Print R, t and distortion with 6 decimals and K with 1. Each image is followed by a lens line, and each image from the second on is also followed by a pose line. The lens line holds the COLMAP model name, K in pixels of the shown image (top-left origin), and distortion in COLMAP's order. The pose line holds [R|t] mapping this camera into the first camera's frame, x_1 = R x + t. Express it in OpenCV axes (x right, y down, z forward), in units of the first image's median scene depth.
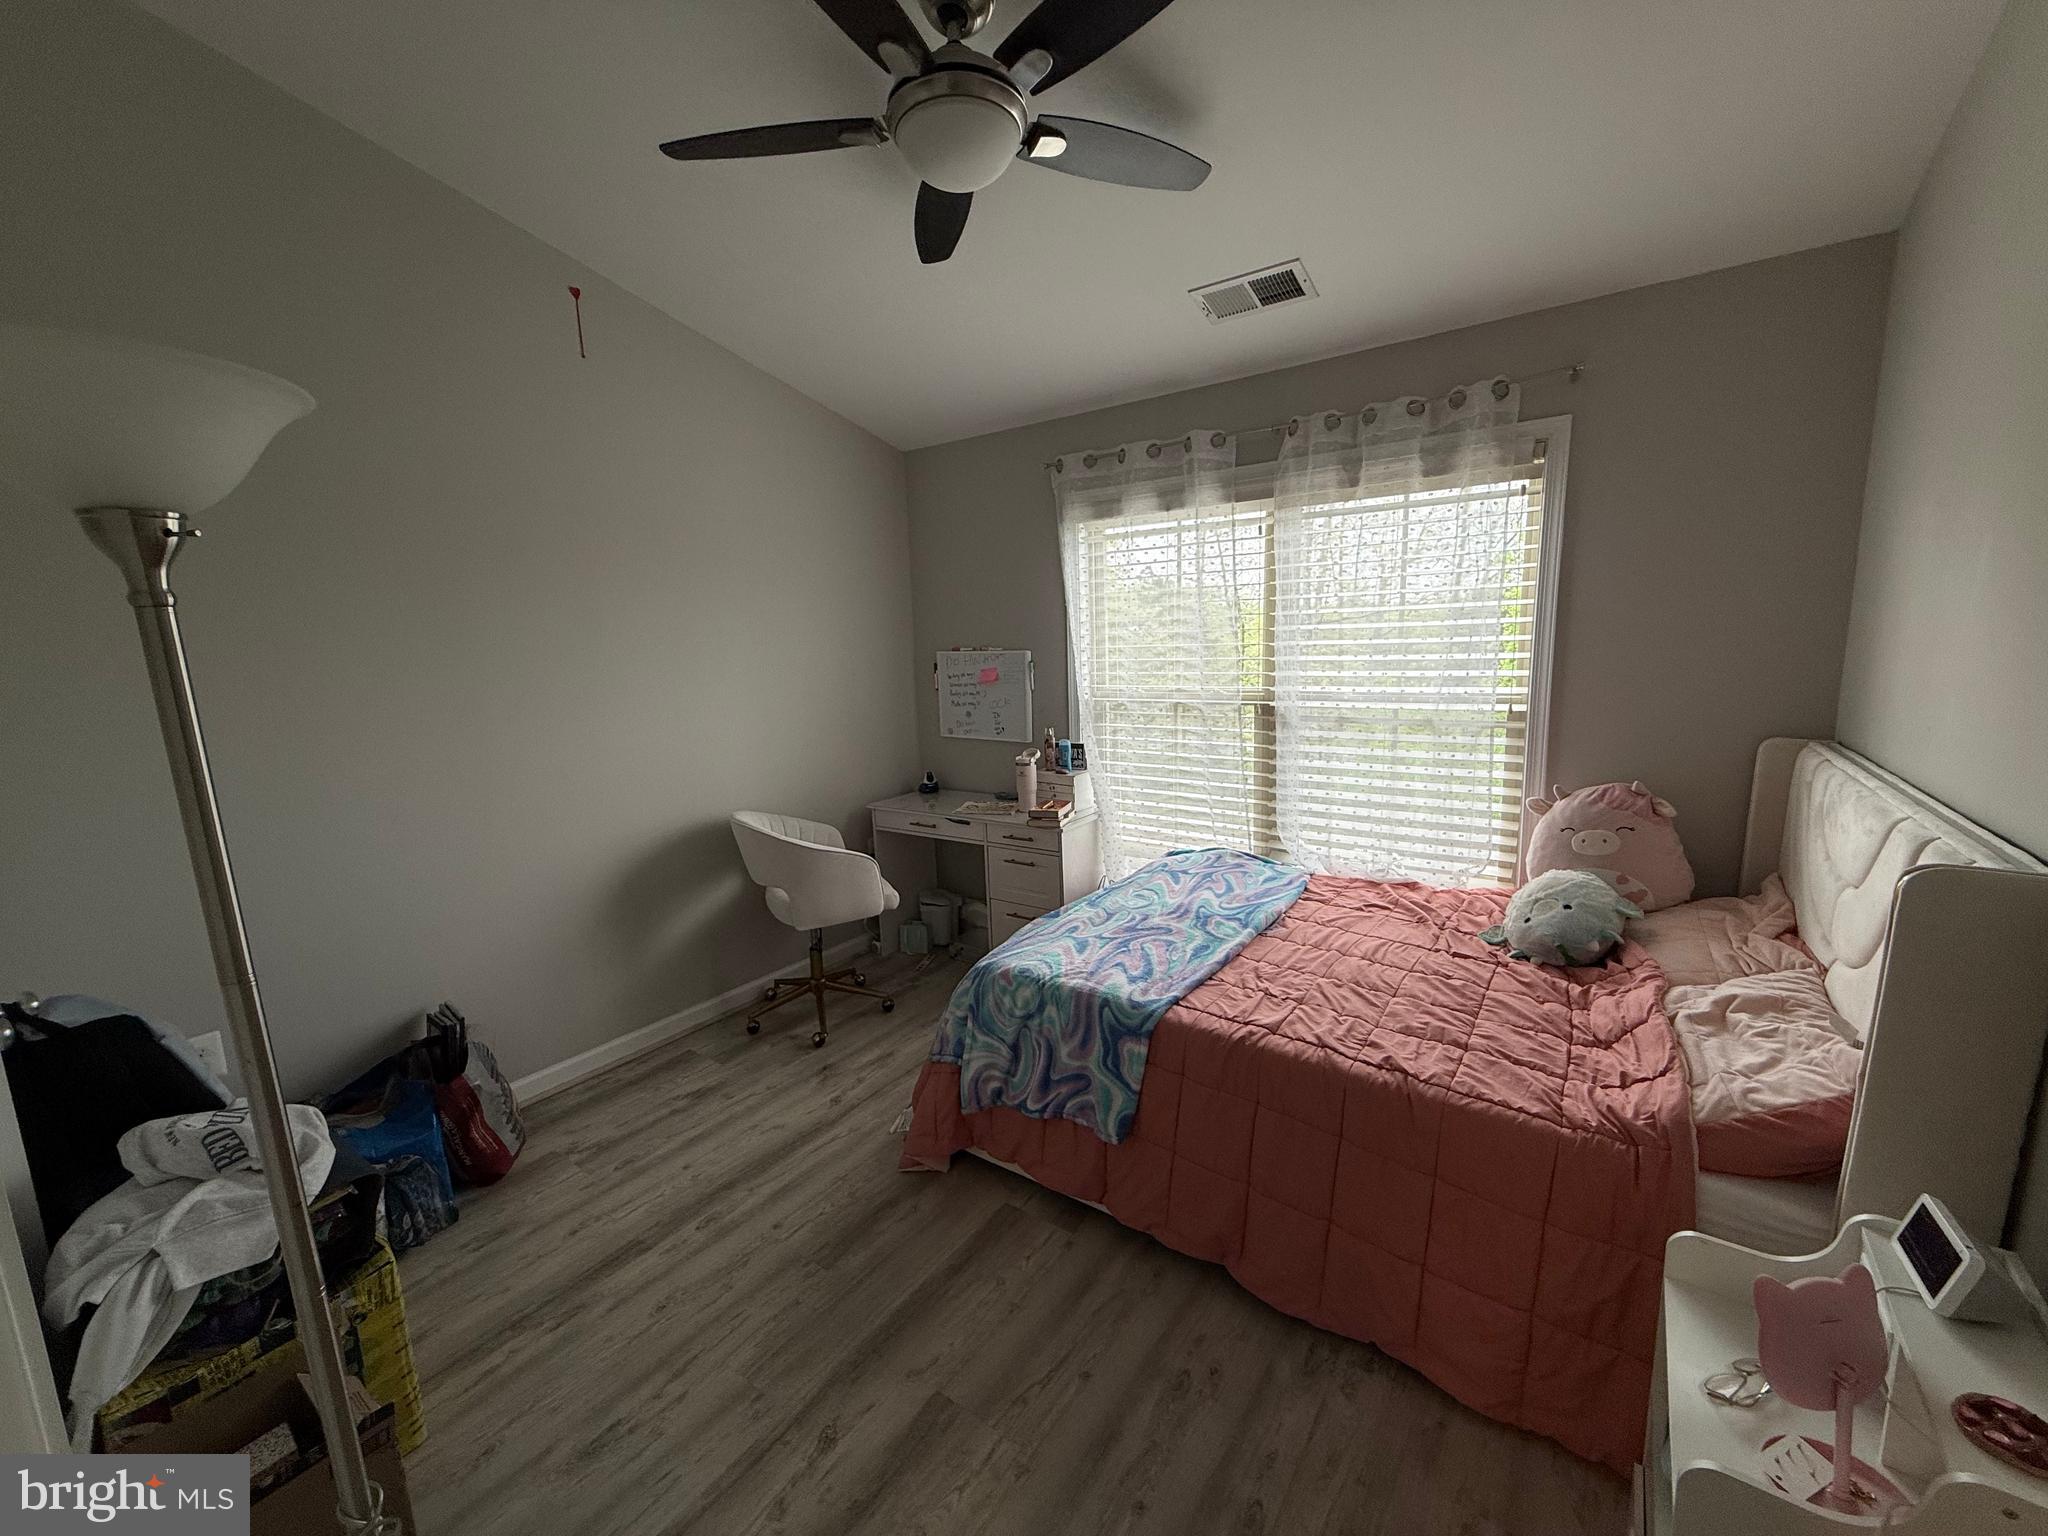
lens RADIAL K [[813.1, 0, 1019.2], [0, 813.1, 767.0], [0, 0, 1]] dist [-0.000494, 0.000195]
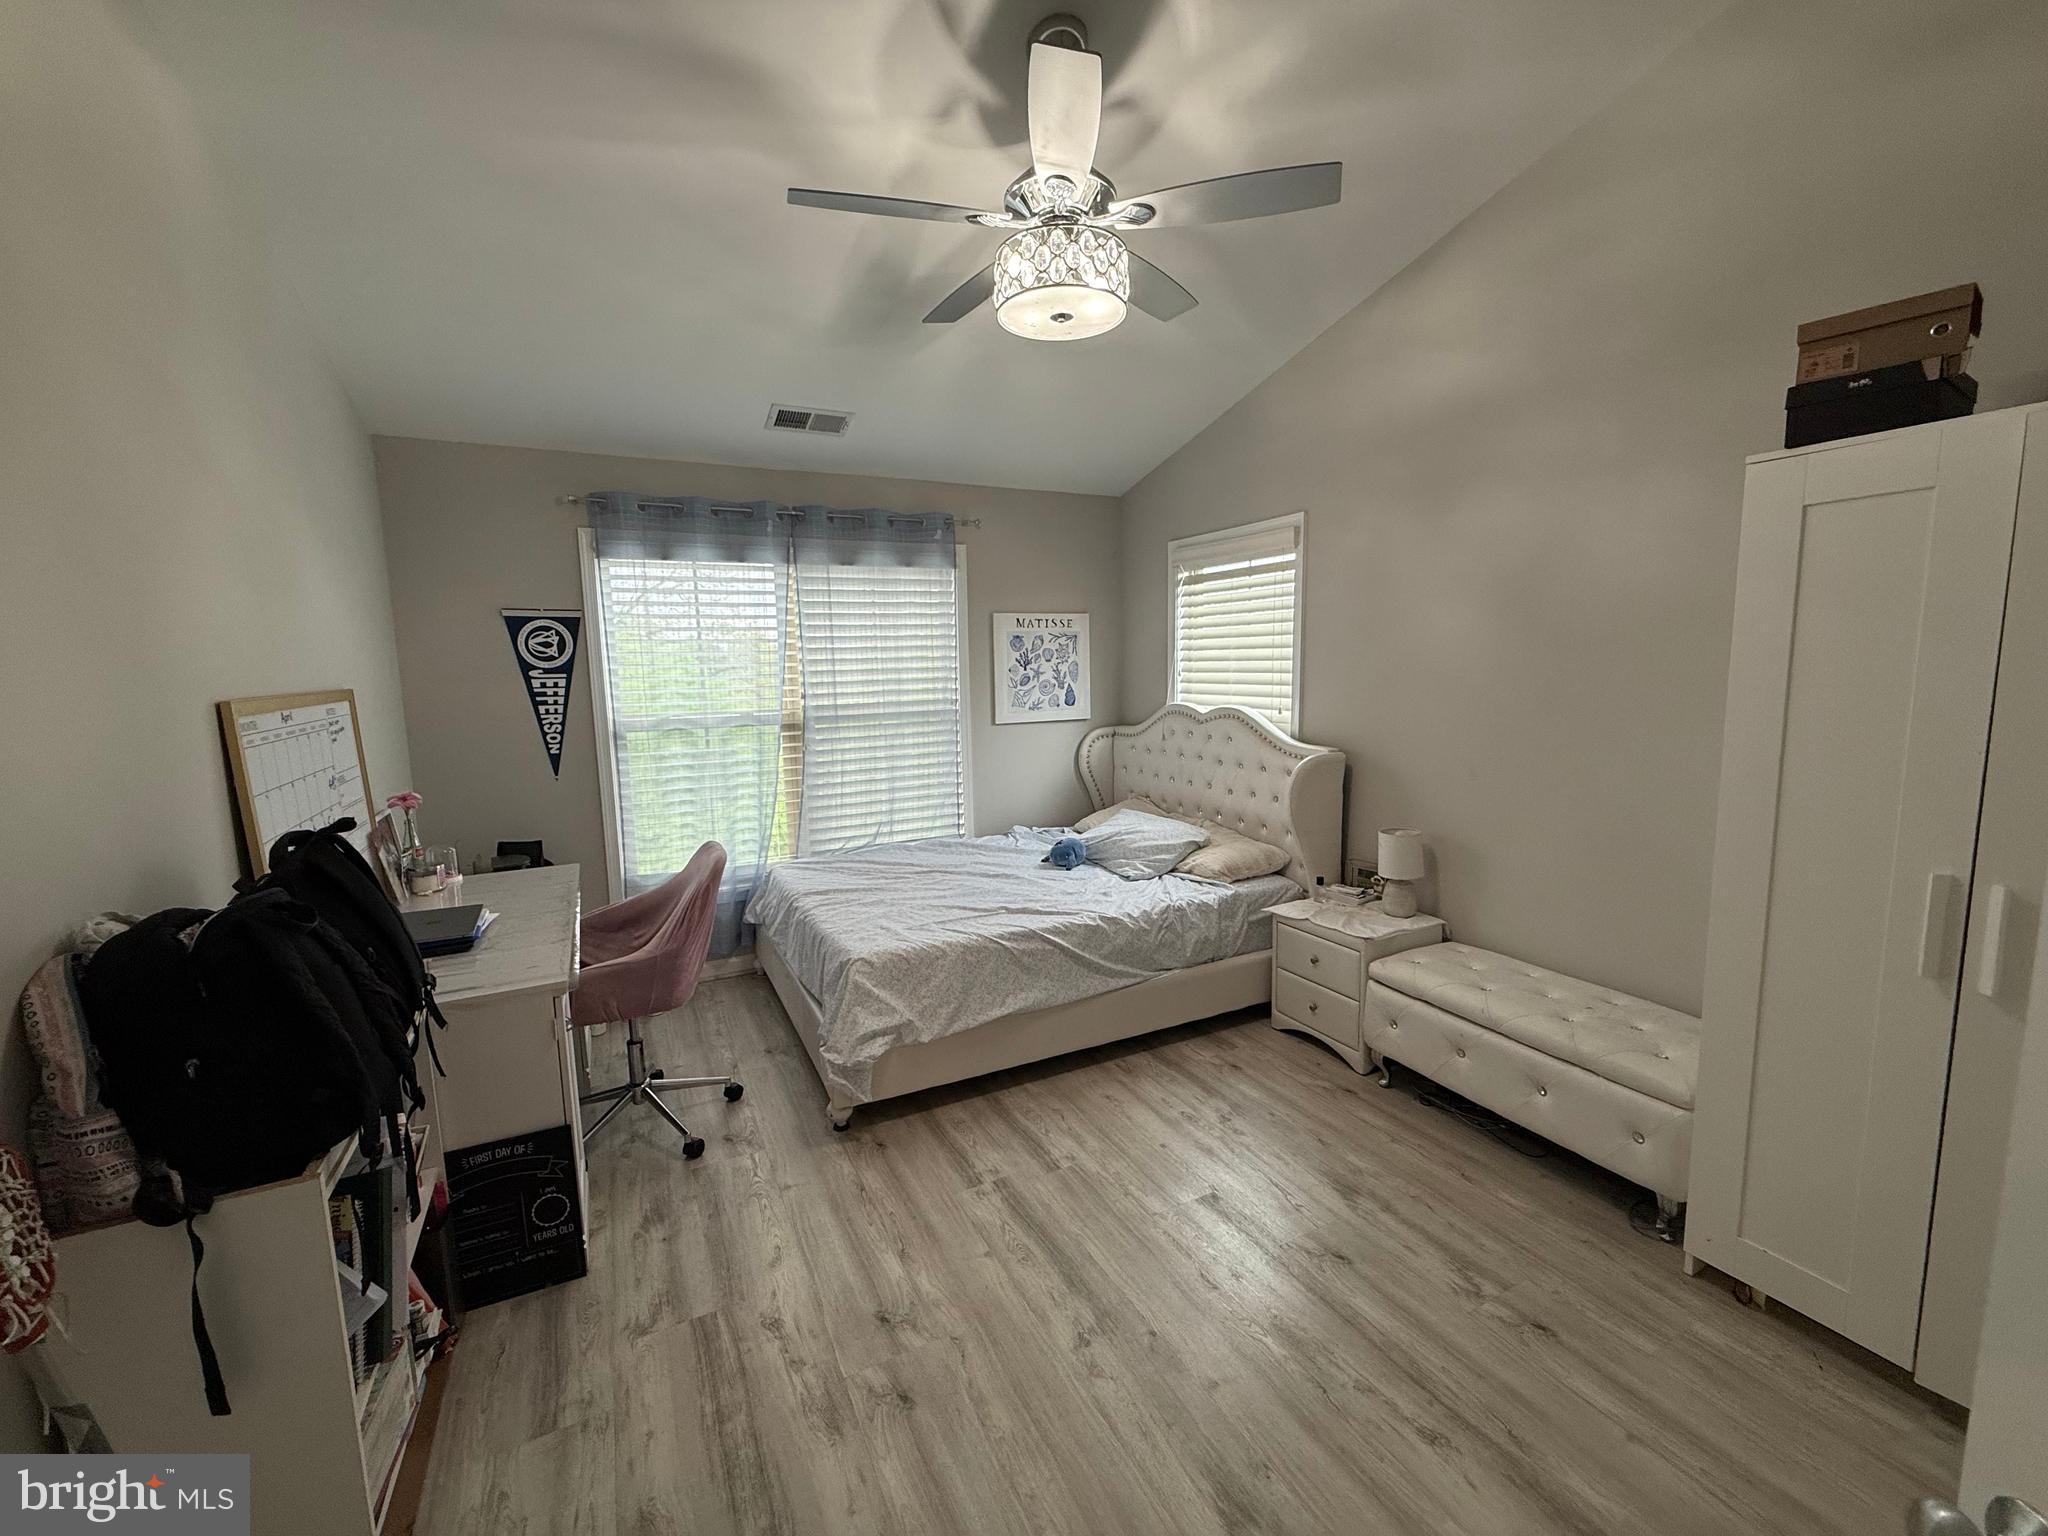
lens RADIAL K [[813.1, 0, 1019.2], [0, 813.1, 767.0], [0, 0, 1]] dist [-0.000494, 0.000195]
pose [[0.484956, -0.080462, 0.870829, -0.796169], [0.164732, 0.986338, -0.000603, 0.073761], [-0.858883, 0.143745, 0.491586, 0.073096]]
